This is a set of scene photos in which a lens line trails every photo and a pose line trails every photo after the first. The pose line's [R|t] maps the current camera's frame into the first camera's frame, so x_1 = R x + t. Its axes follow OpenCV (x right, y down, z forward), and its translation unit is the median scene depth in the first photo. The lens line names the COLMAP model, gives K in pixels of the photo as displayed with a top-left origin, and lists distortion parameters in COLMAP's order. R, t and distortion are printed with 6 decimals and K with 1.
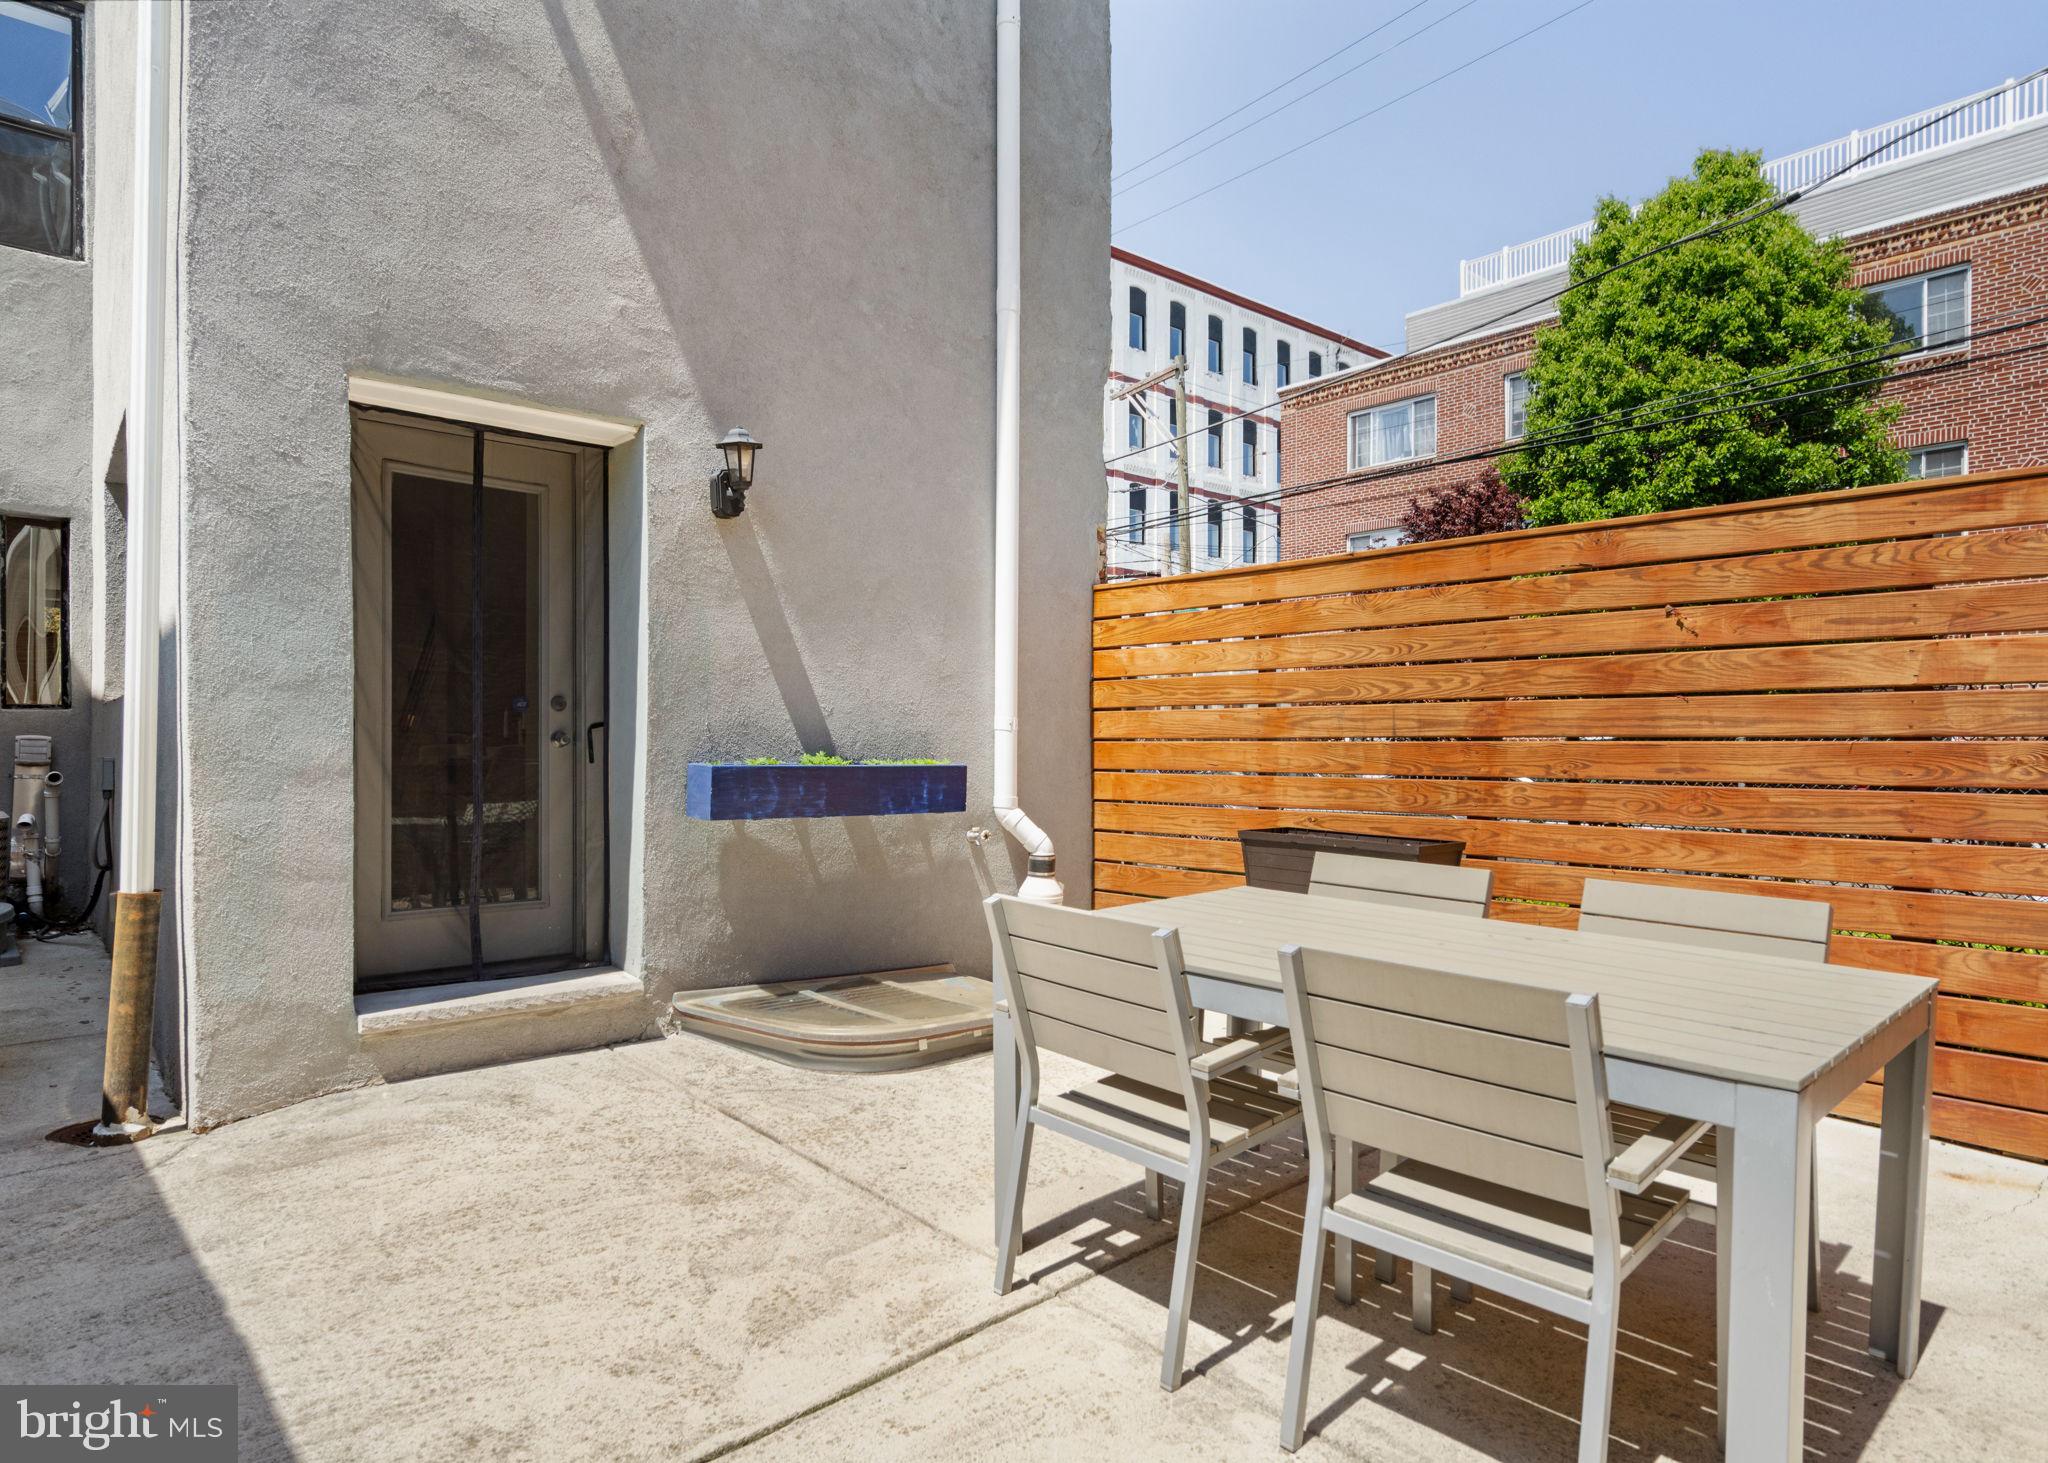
lens RADIAL K [[1230.2, 0, 1022.5], [0, 1230.2, 745.5], [0, 0, 1]] dist [0.004901, 0.001225]
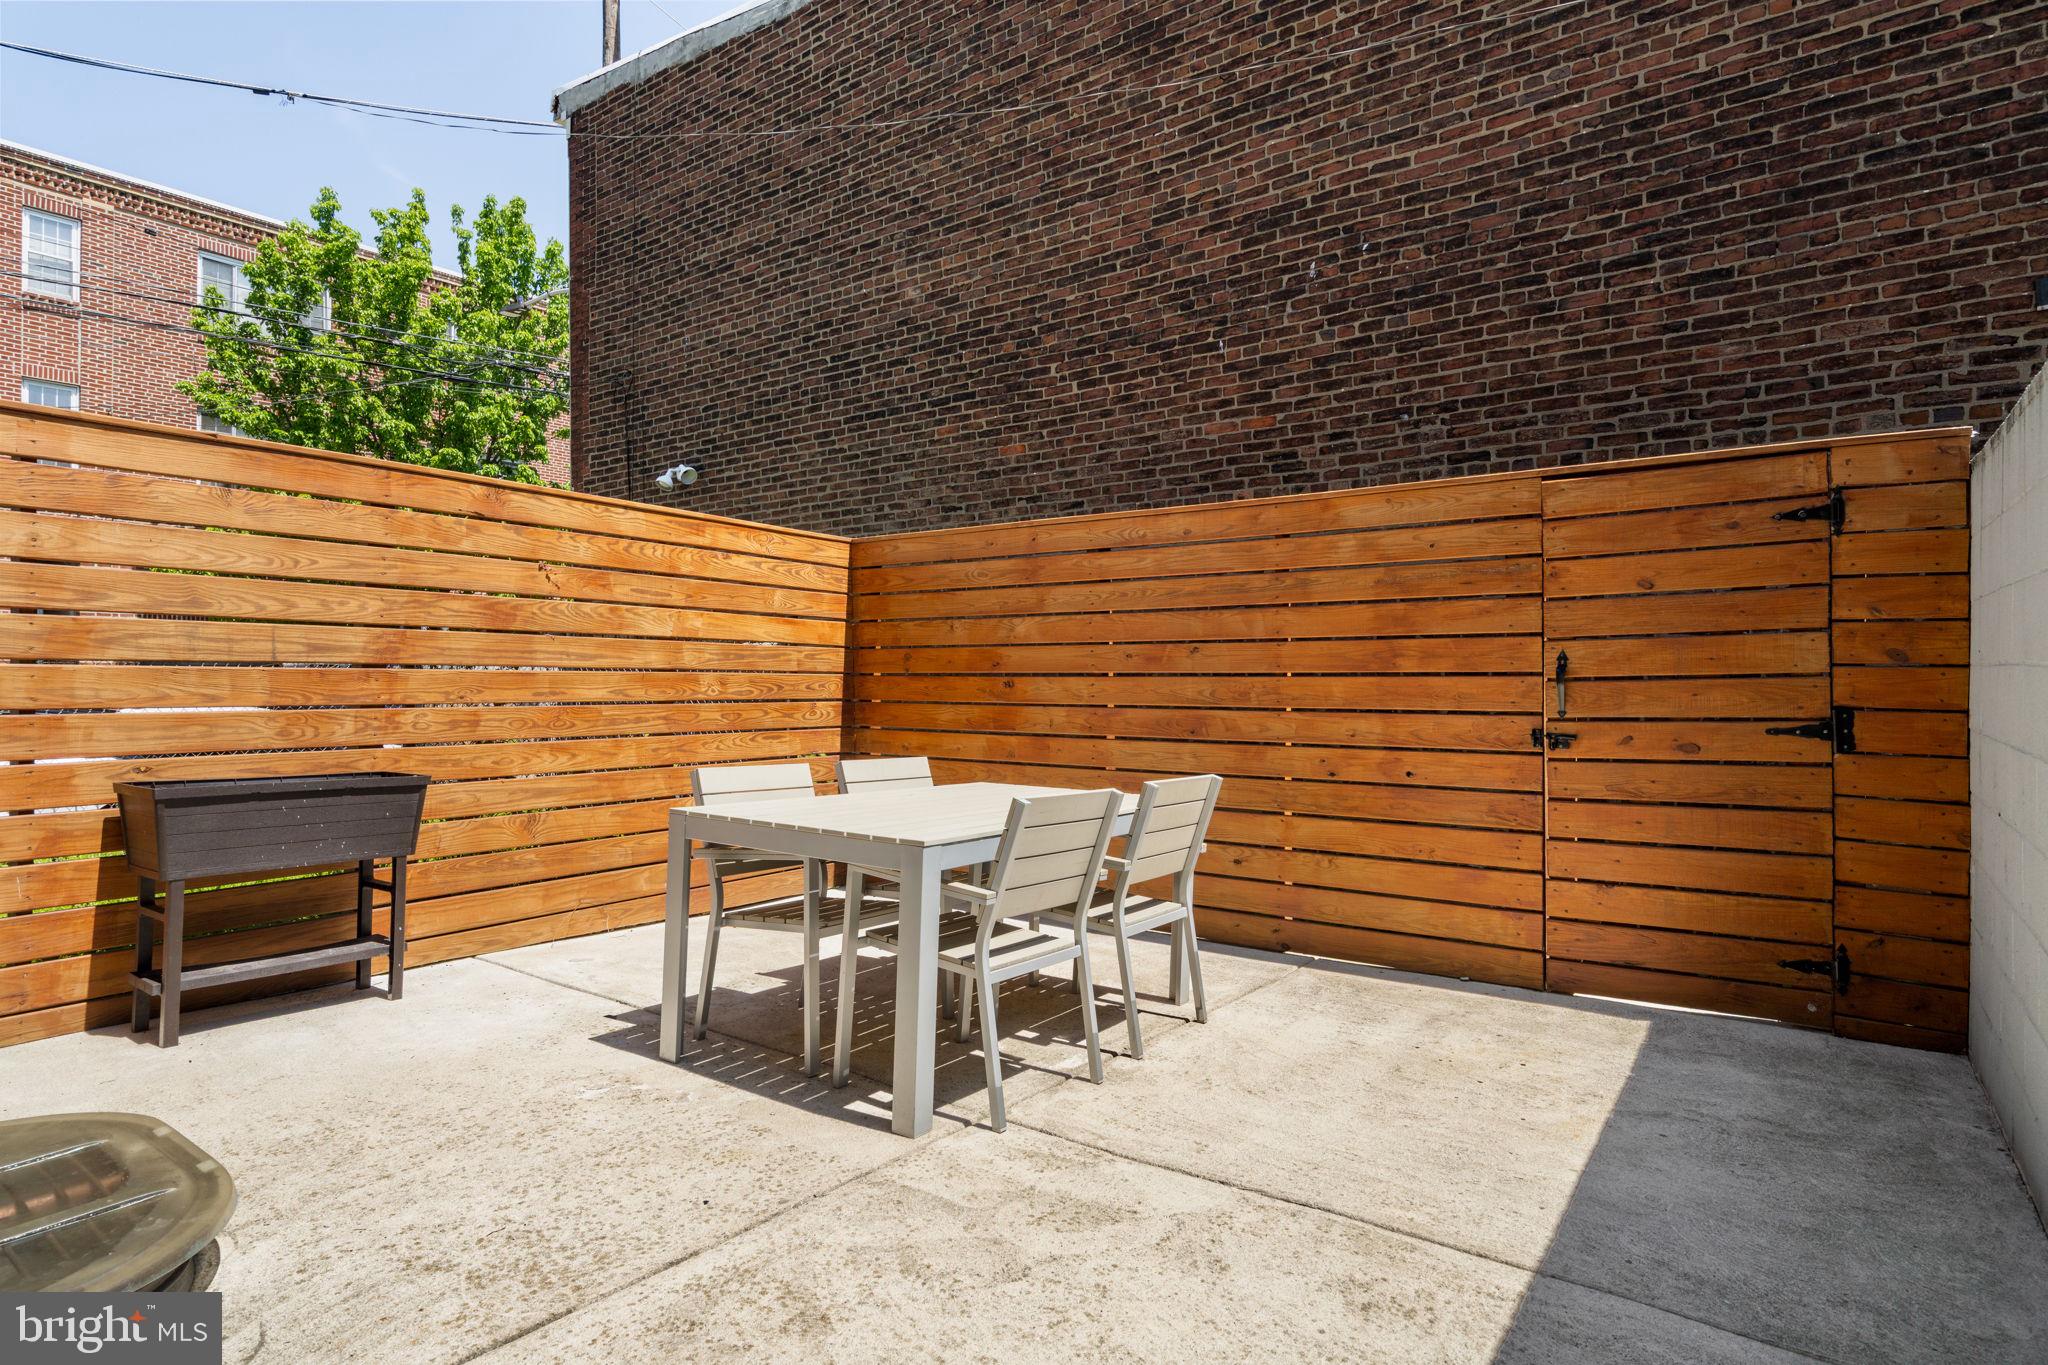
lens RADIAL K [[1134.7, 0, 1020.8], [0, 1134.7, 675.3], [0, 0, 1]] dist [0.002958, 0.003225]
pose [[-0.239250, 0.002022, 0.970956, -0.775663], [-0.005577, 0.999978, -0.003457, 0.002849], [-0.970942, -0.006242, -0.239233, 0.882688]]
